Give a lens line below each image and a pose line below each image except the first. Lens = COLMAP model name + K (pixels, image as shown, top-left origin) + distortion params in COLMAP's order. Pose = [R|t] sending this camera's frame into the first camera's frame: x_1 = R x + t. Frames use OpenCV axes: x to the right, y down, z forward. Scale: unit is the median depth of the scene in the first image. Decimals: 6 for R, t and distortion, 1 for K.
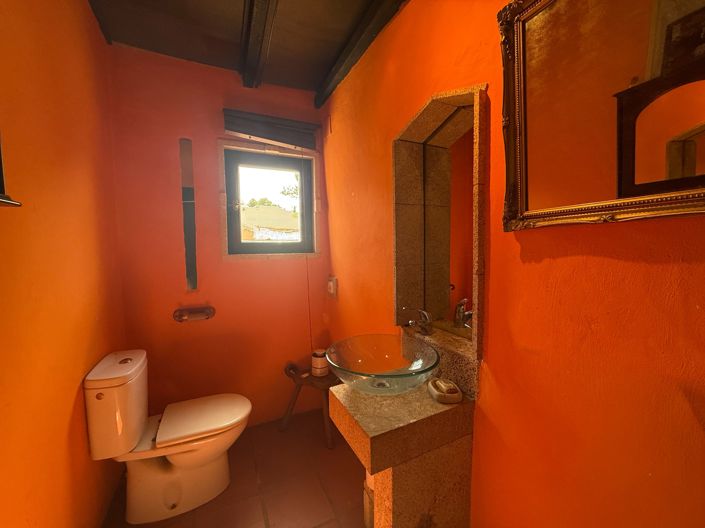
lens RADIAL K [[280.3, 0, 350.8], [0, 280.3, 264.5], [0, 0, 1]] dist [-0.000508, -0.000054]
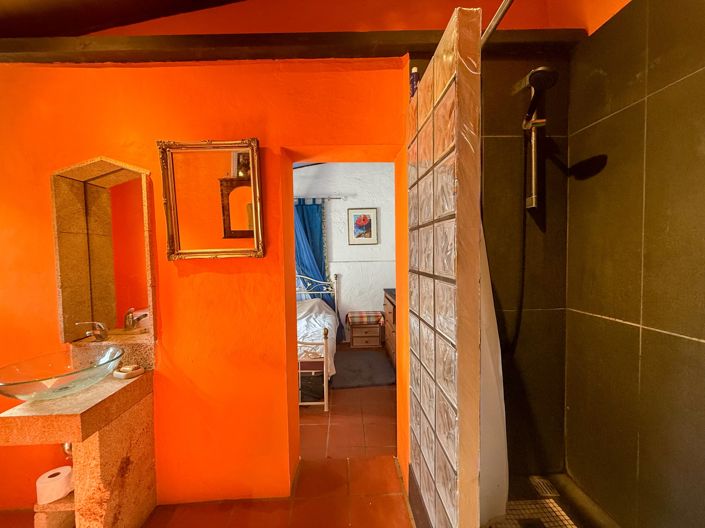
lens RADIAL K [[280.3, 0, 350.8], [0, 280.3, 264.5], [0, 0, 1]] dist [-0.000508, -0.000054]
pose [[0.408122, -0.026126, 0.912553, -0.511884], [0.071060, 0.997467, -0.003223, -0.004740], [-0.910158, 0.066161, 0.408945, -0.664956]]
